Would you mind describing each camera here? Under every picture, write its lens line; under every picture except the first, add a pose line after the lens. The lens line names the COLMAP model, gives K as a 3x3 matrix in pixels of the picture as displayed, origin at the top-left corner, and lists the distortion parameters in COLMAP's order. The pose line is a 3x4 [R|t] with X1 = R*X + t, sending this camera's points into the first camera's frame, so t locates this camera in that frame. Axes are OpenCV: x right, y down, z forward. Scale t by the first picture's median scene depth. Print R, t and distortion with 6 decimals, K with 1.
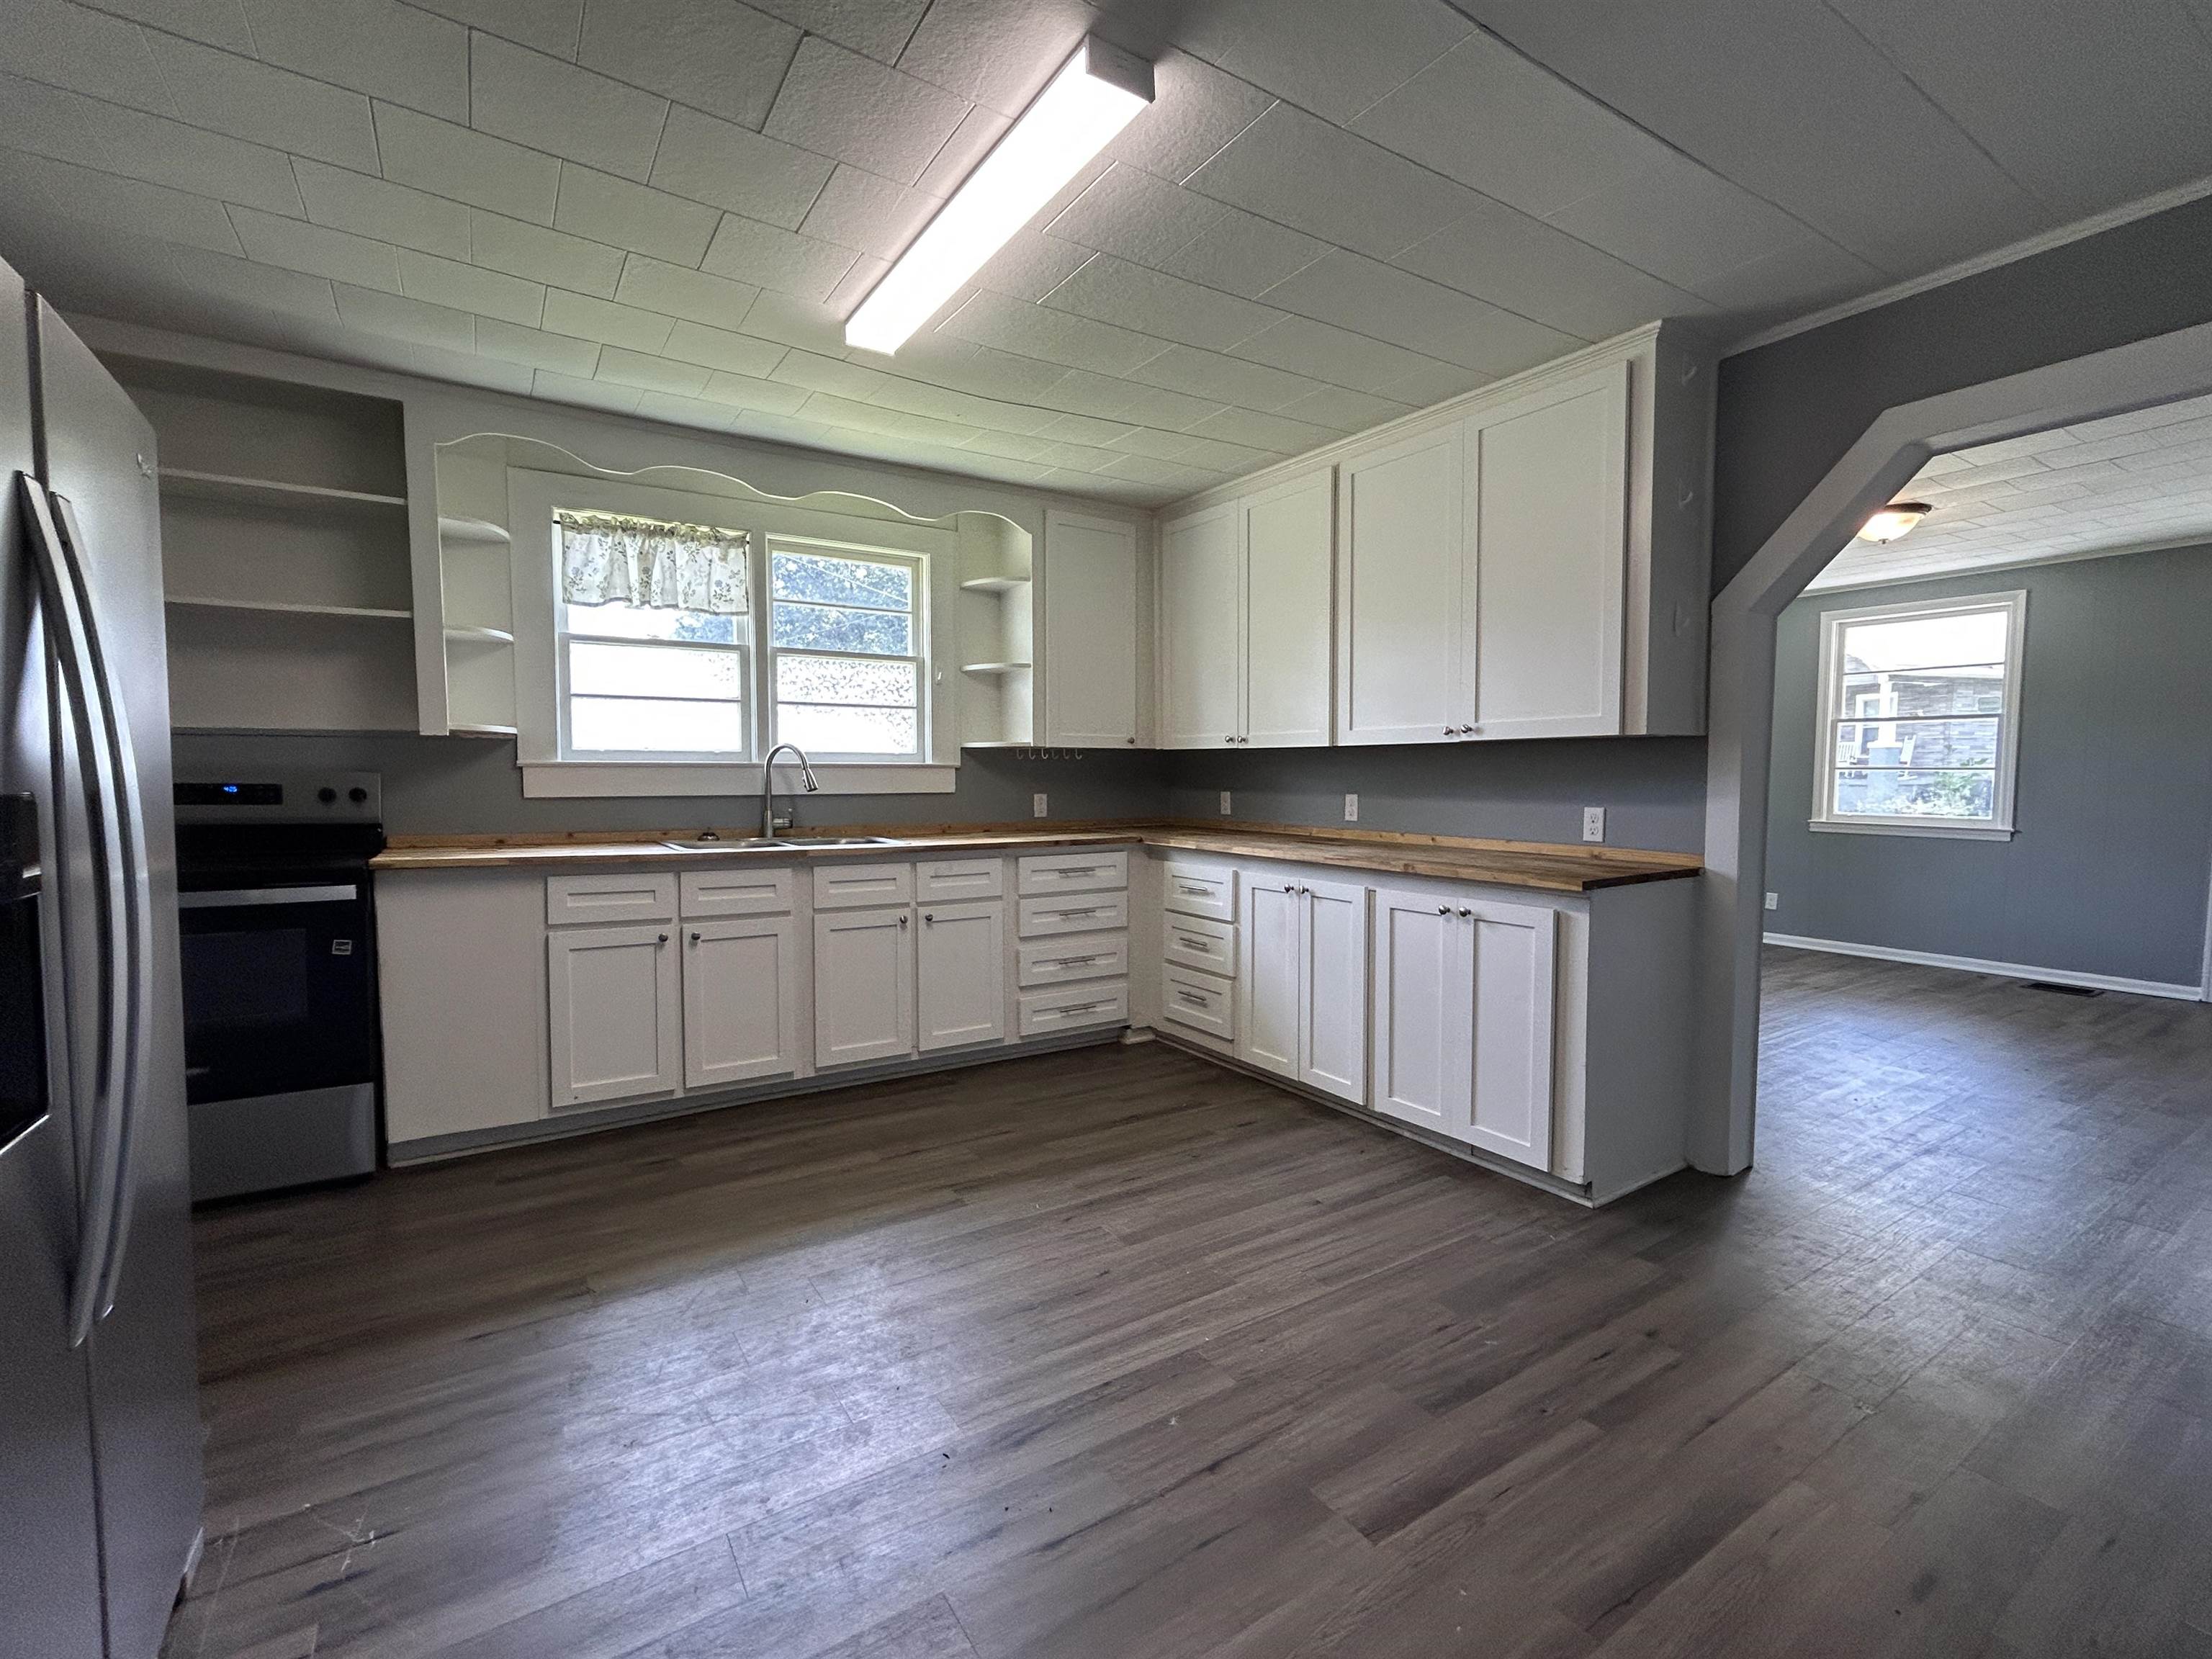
lens RADIAL K [[973.3, 0, 1106.0], [0, 973.3, 829.5], [0, 0, 1]] dist [0.001796, 0.000589]
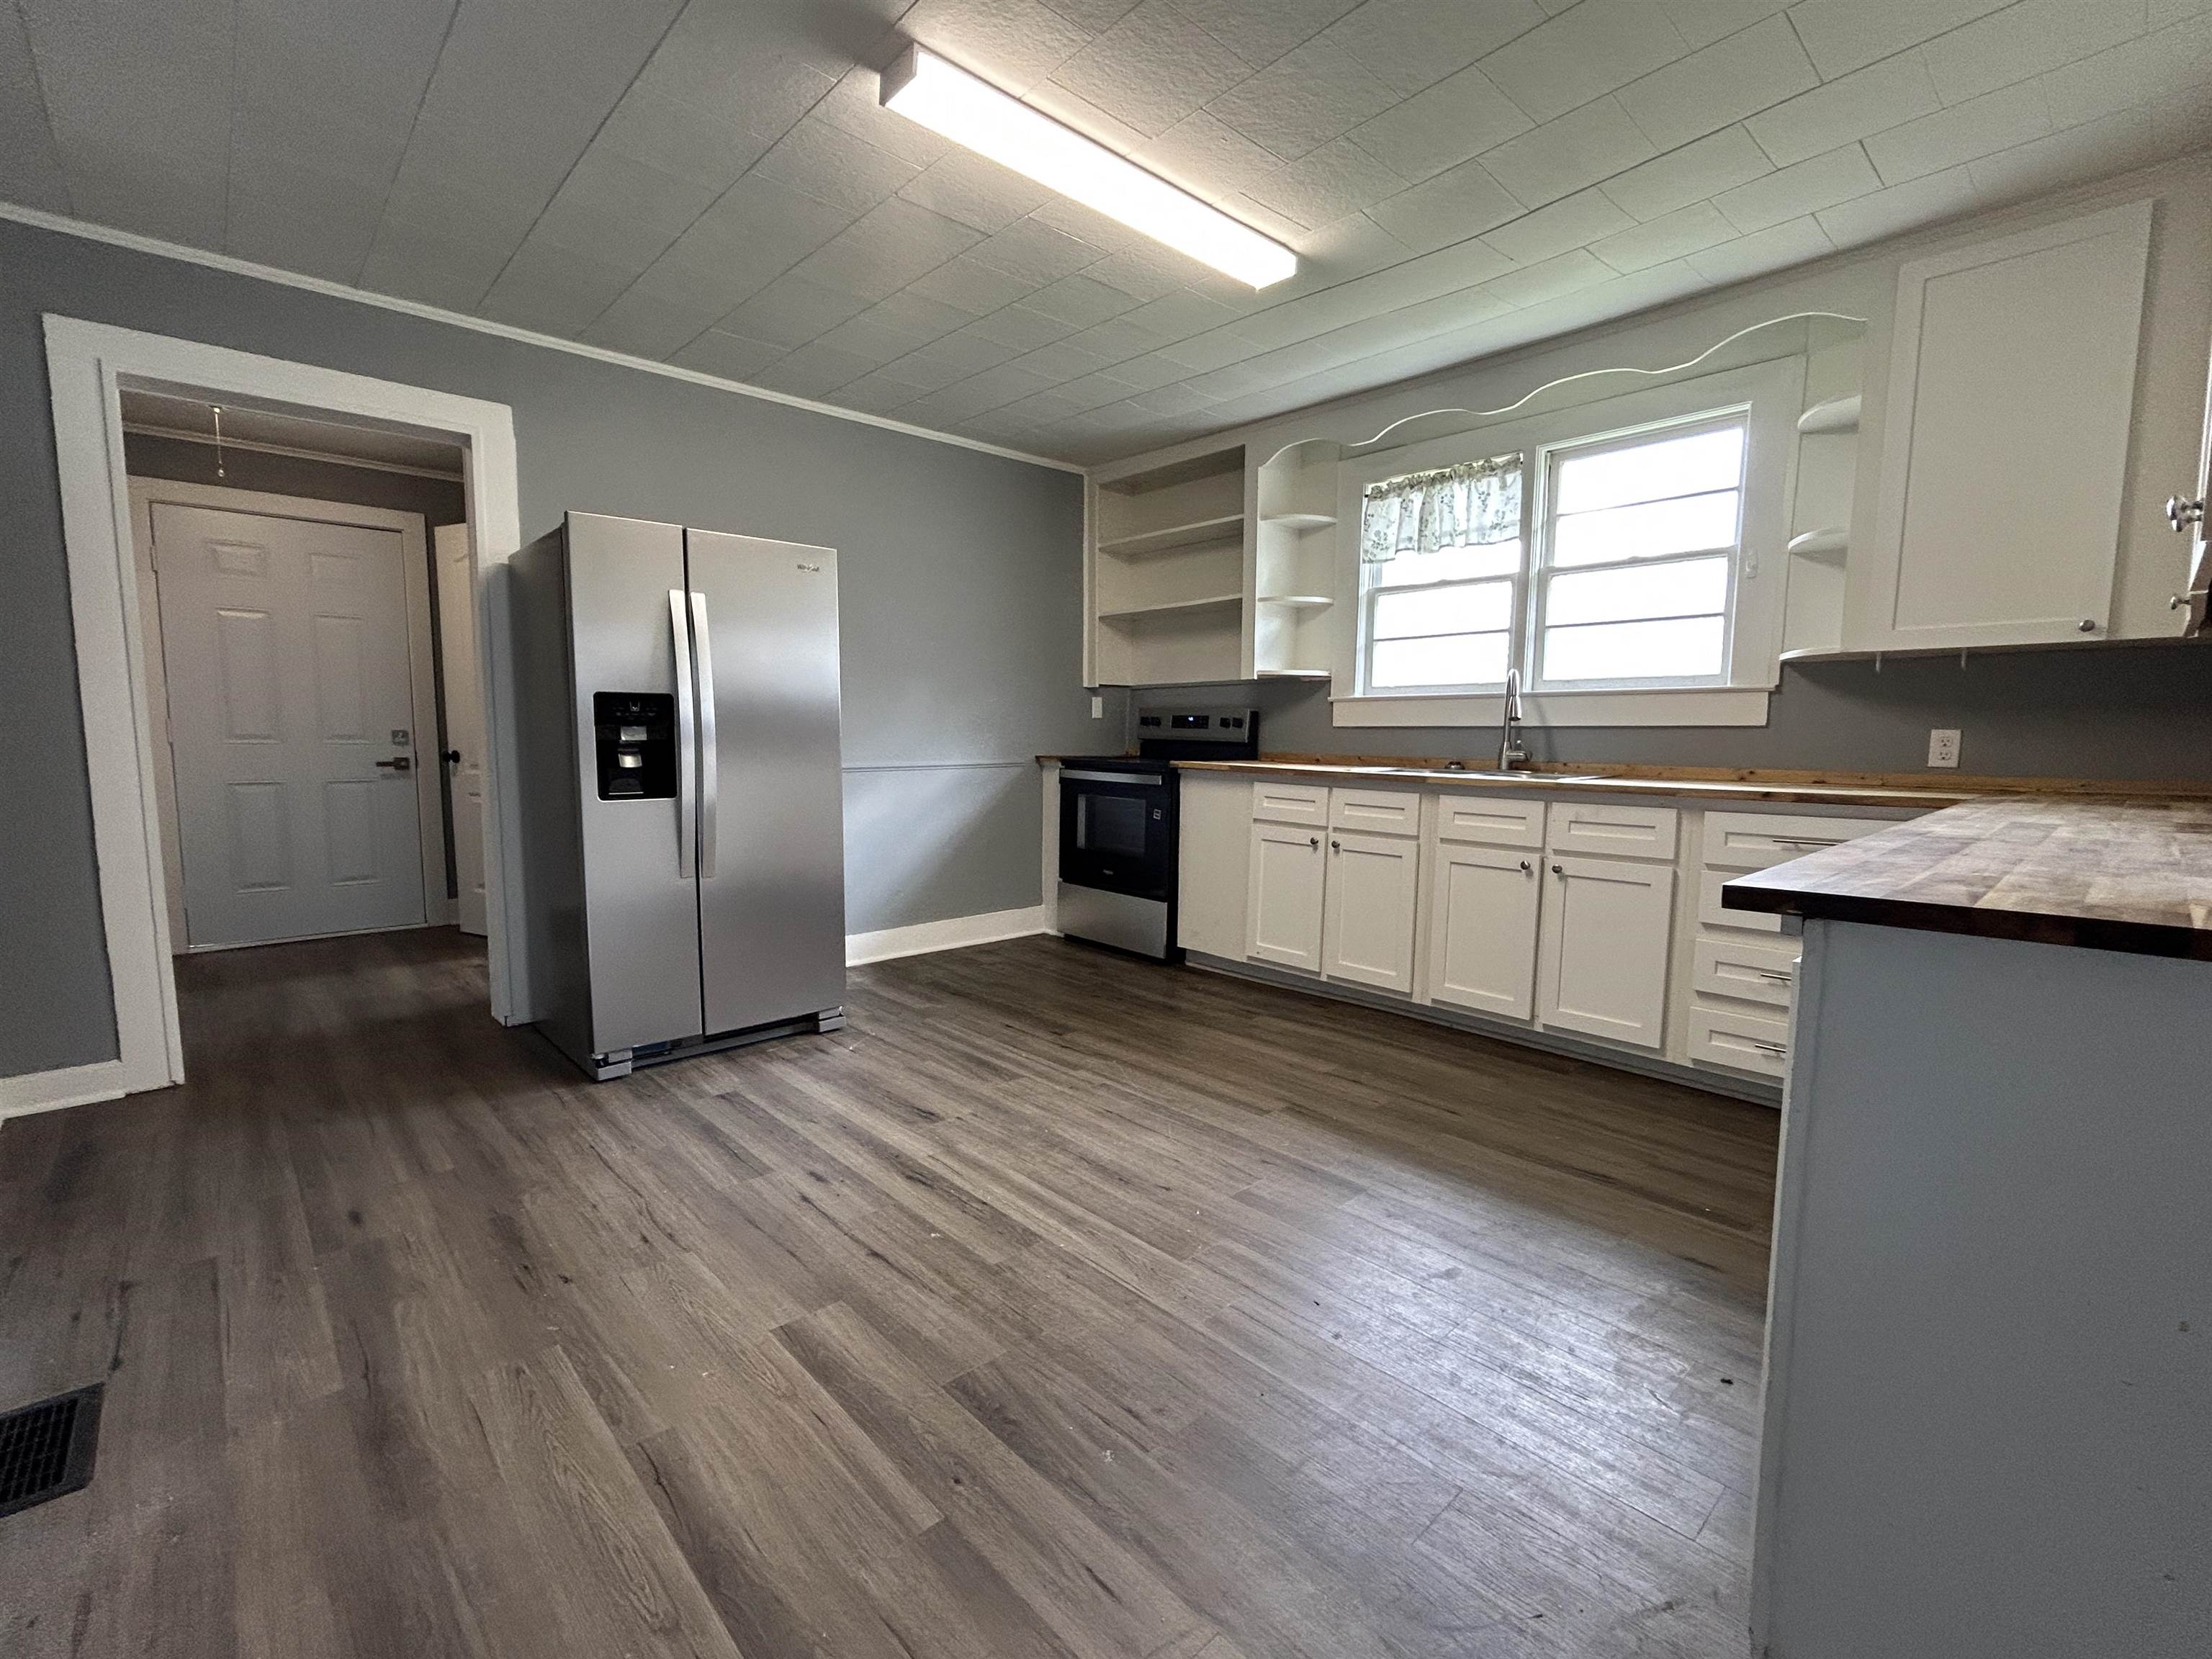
lens RADIAL K [[973.3, 0, 1106.0], [0, 973.3, 829.5], [0, 0, 1]] dist [0.001796, 0.000589]
pose [[0.175536, 0.097865, -0.979597, 0.602514], [-0.063615, 0.994095, 0.087914, 0.008113], [0.982416, 0.046885, 0.180725, 0.491102]]
